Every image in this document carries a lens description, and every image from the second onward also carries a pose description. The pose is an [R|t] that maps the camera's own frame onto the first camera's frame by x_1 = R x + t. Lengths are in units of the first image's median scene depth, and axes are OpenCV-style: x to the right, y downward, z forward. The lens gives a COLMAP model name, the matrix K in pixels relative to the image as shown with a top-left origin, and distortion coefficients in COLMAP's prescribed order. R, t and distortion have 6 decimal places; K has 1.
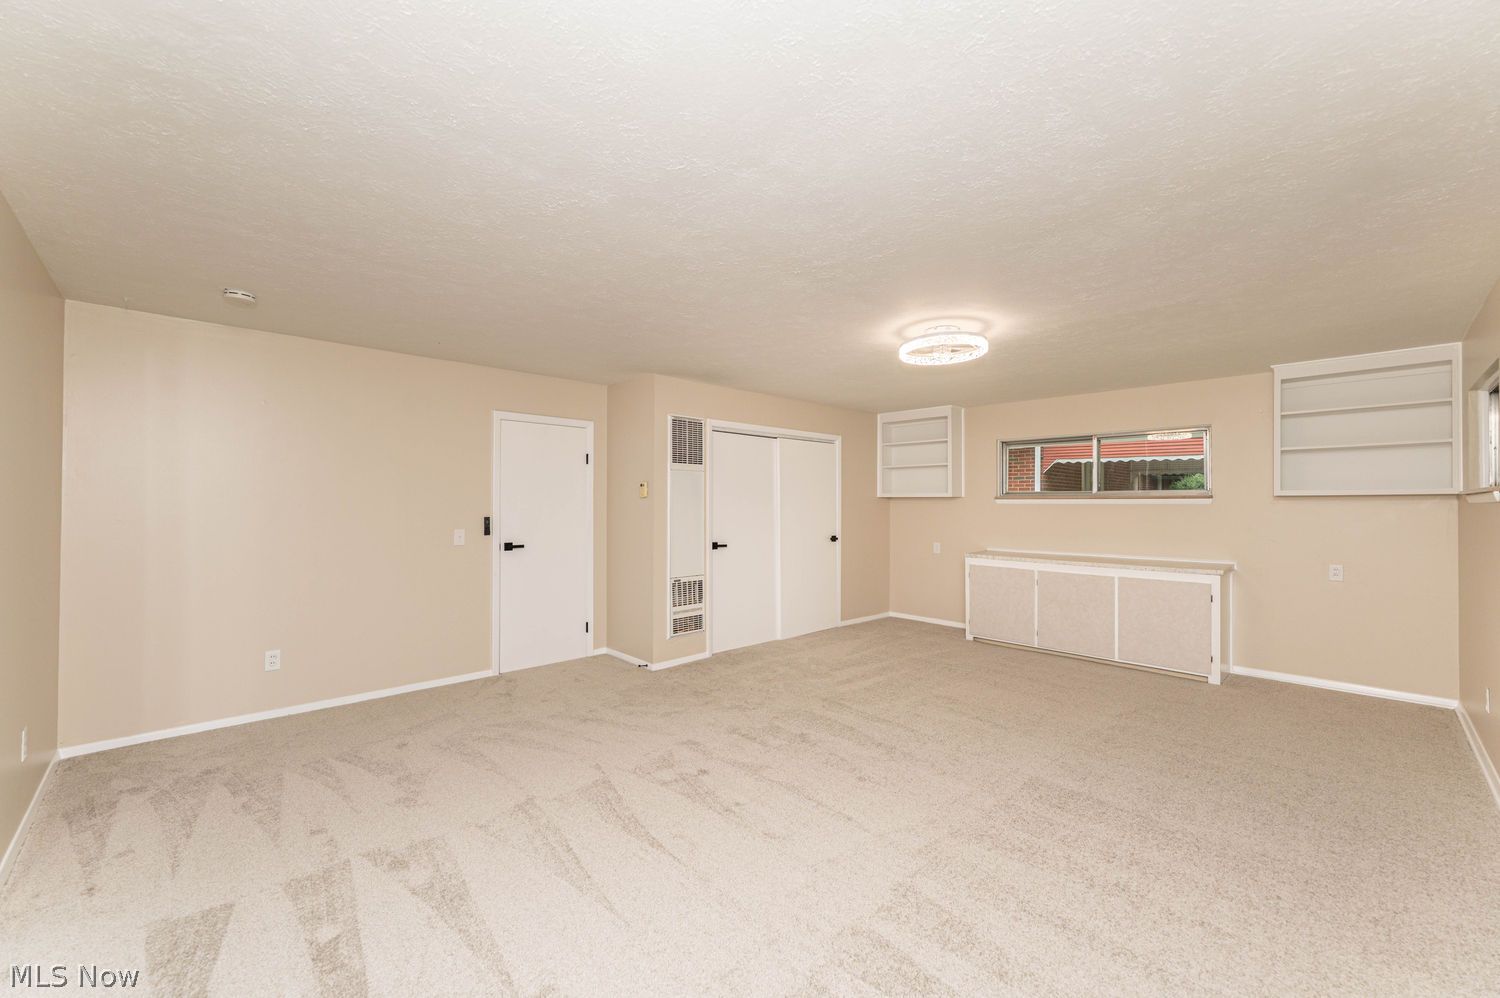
lens RADIAL K [[596.5, 0, 746.8], [0, 596.5, 499.5], [0, 0, 1]] dist [-0.002122, 0.000063]
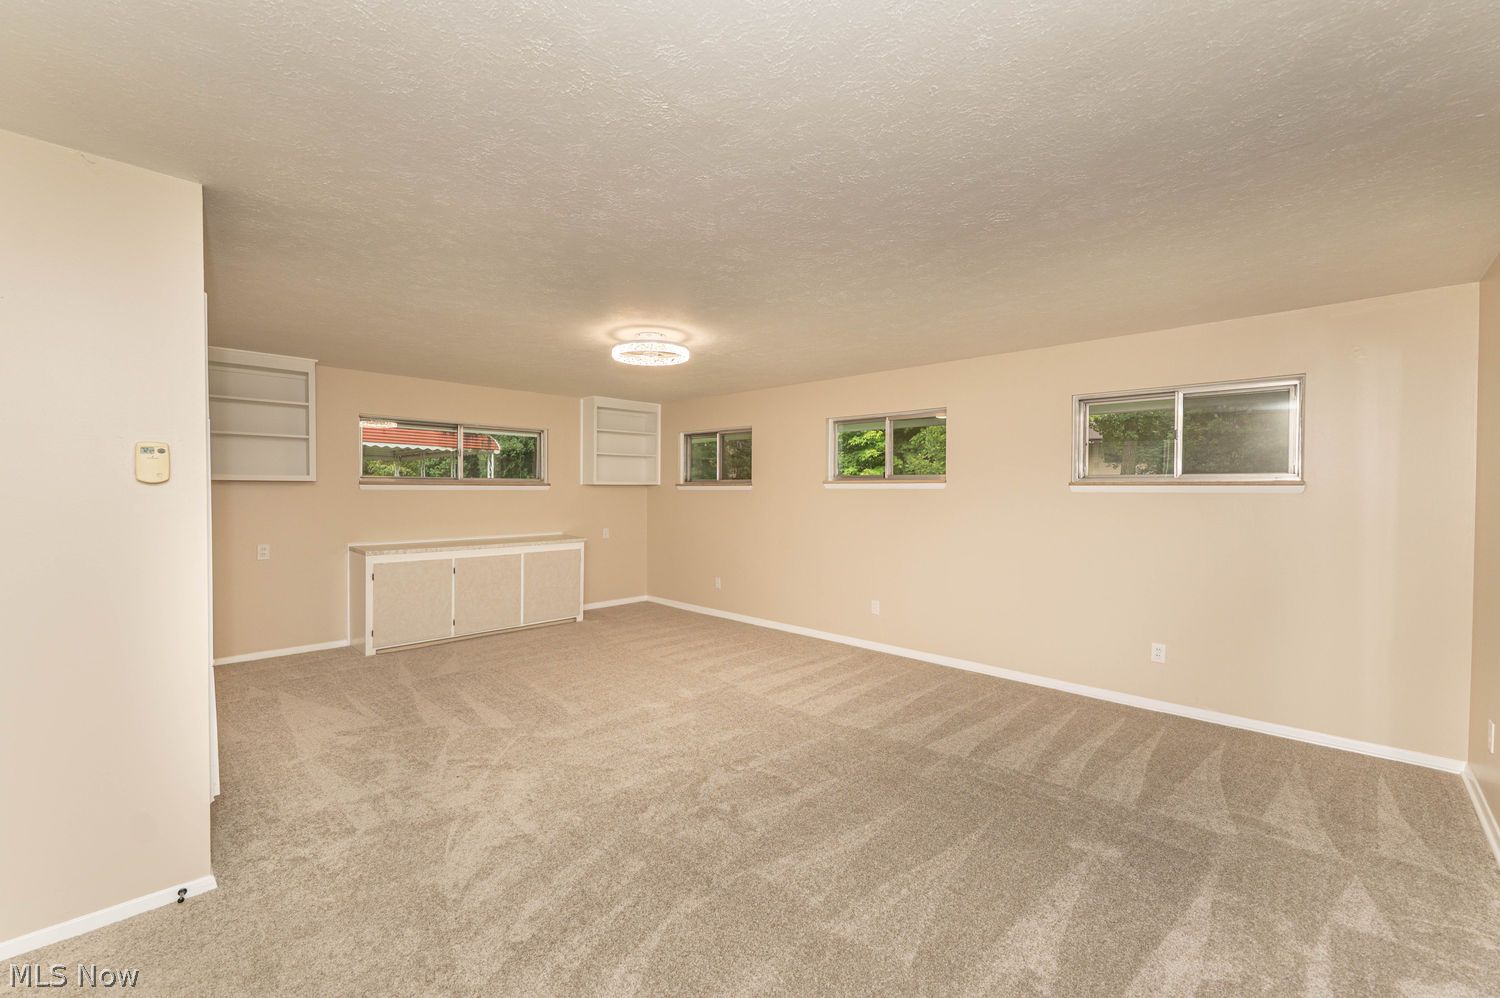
lens RADIAL K [[596.5, 0, 746.8], [0, 596.5, 499.5], [0, 0, 1]] dist [-0.002122, 0.000063]
pose [[-0.022991, -0.018822, 0.999558, -0.540797], [-0.009381, 0.999783, 0.018610, -0.000456], [-0.999692, -0.008949, -0.023163, 0.589455]]
